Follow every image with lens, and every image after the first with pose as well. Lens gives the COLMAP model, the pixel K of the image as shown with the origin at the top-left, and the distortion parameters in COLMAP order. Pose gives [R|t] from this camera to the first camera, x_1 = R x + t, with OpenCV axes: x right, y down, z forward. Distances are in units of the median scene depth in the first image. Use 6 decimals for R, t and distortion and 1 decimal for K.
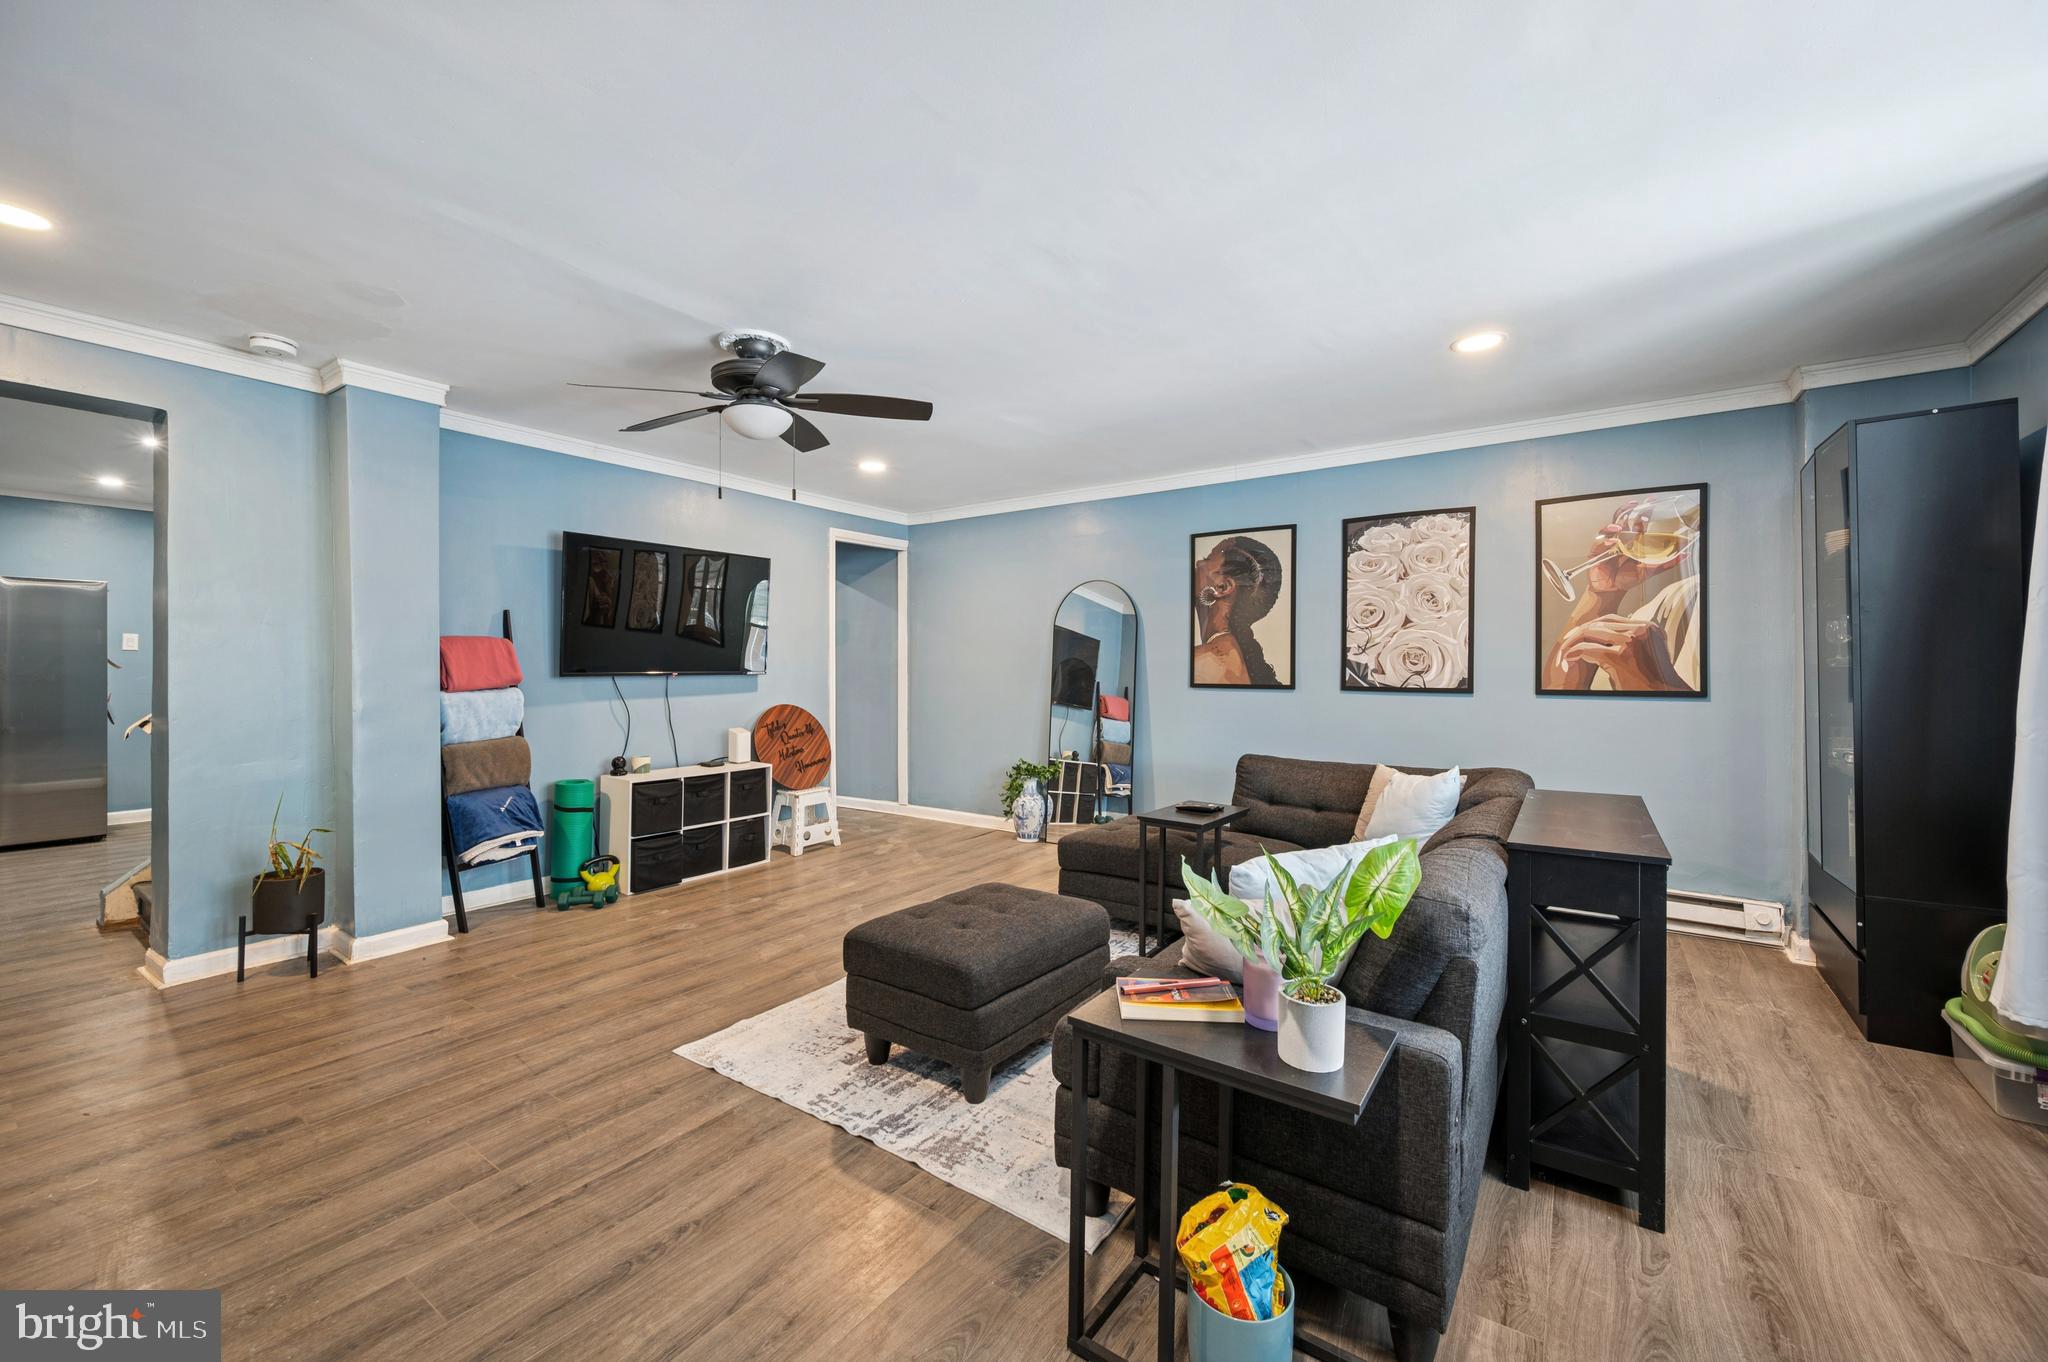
lens RADIAL K [[805.4, 0, 1025.4], [0, 805.4, 669.0], [0, 0, 1]] dist [-0.002861, -0.000279]
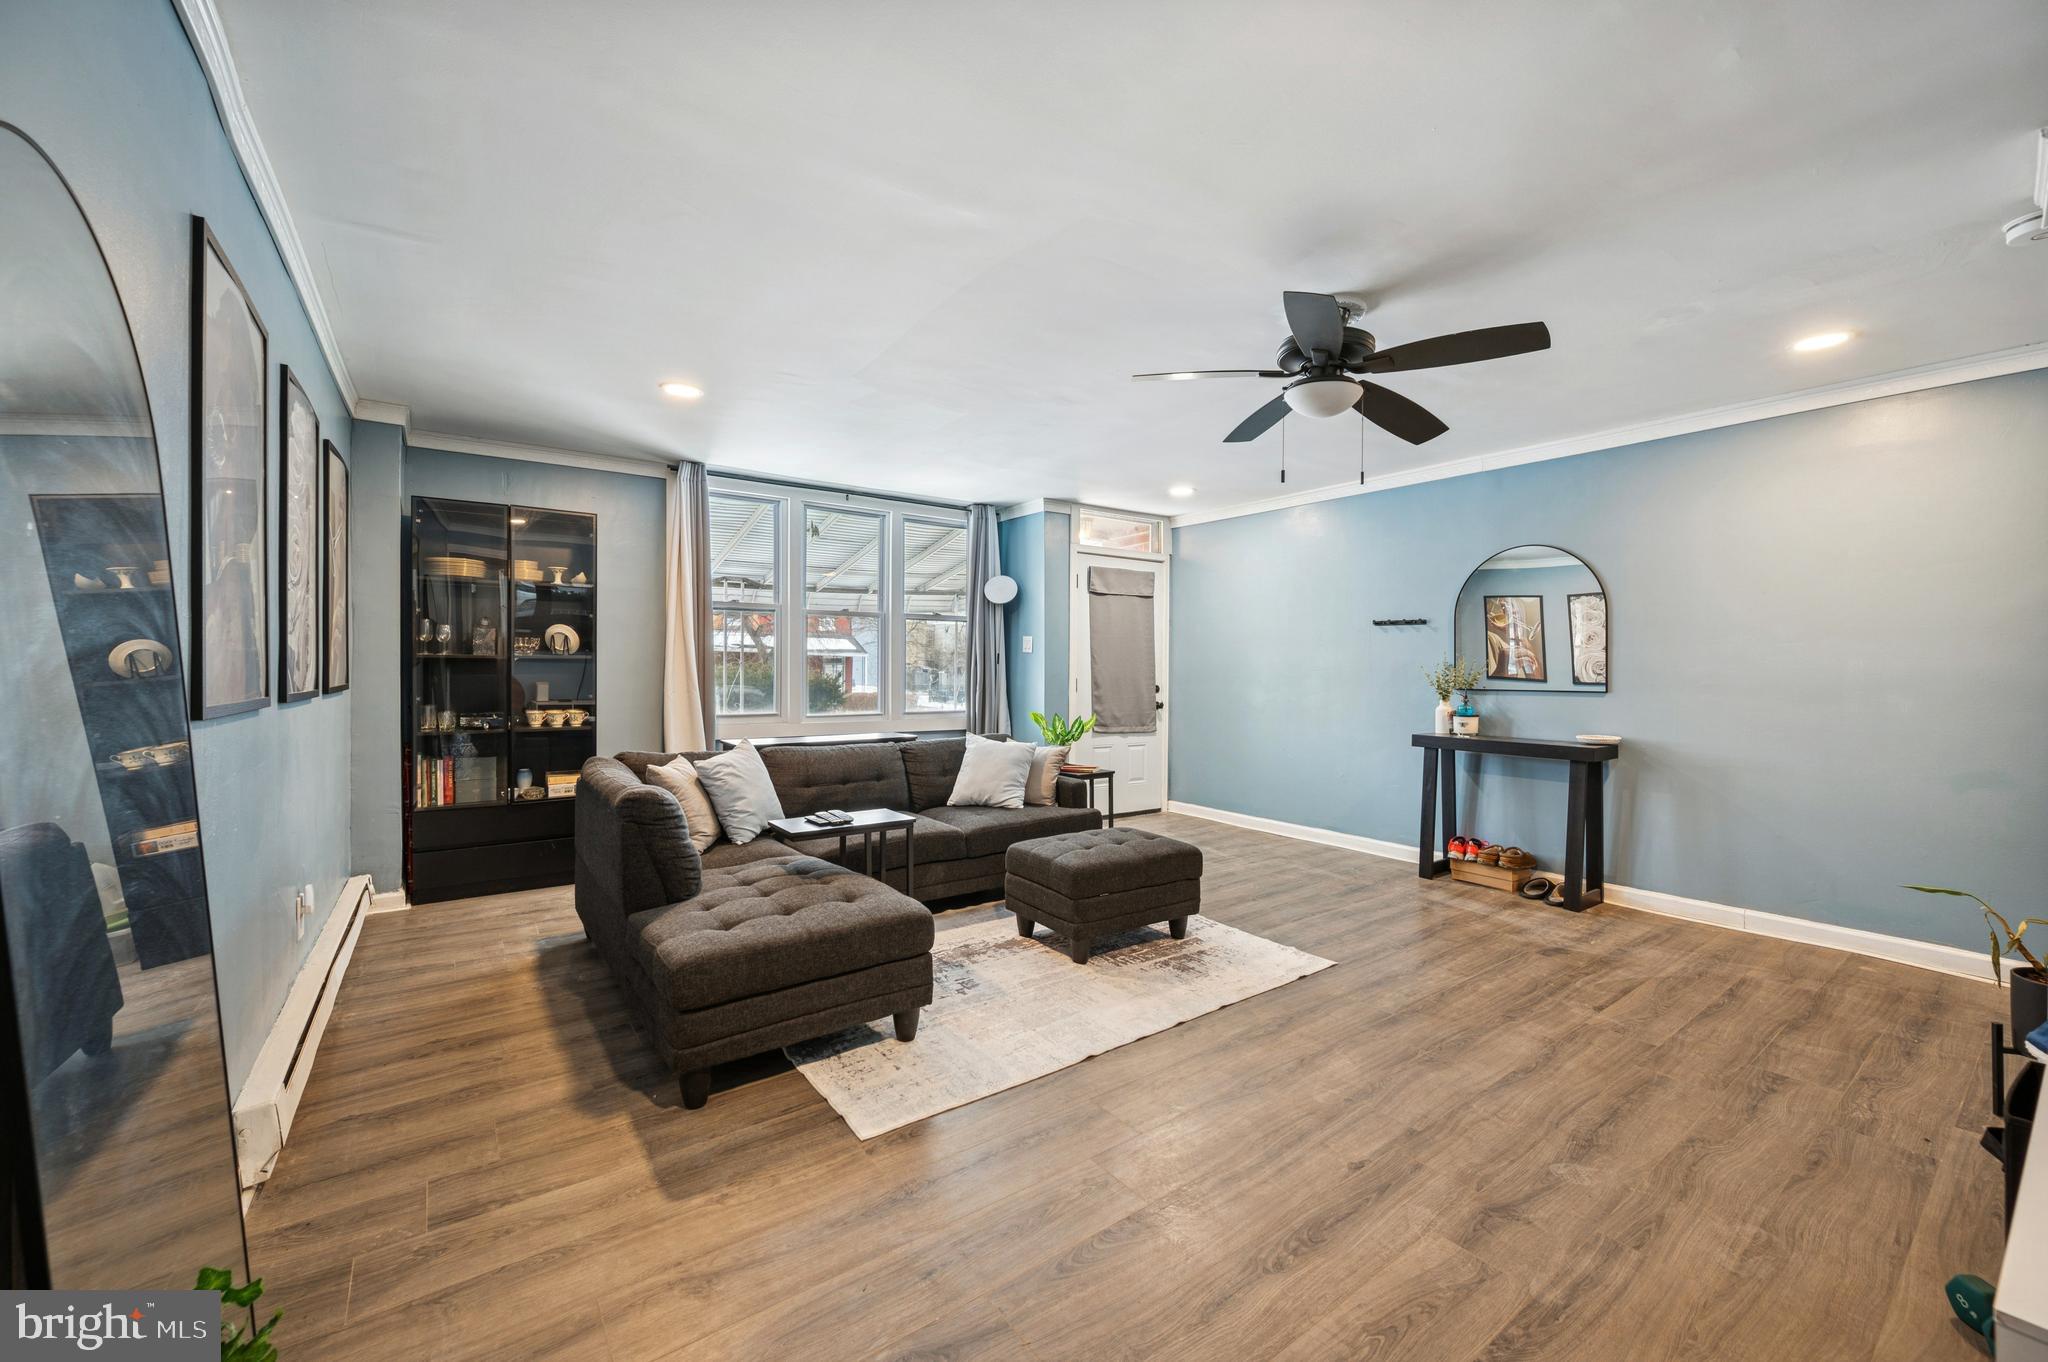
lens RADIAL K [[805.4, 0, 1026.2], [0, 805.4, 670.8], [0, 0, 1]] dist [-0.002861, -0.000279]
pose [[-0.946367, -0.008455, 0.322982, -0.346371], [-0.005357, 0.999931, 0.010478, -0.007773], [-0.323048, 0.008186, -0.946347, 2.190706]]
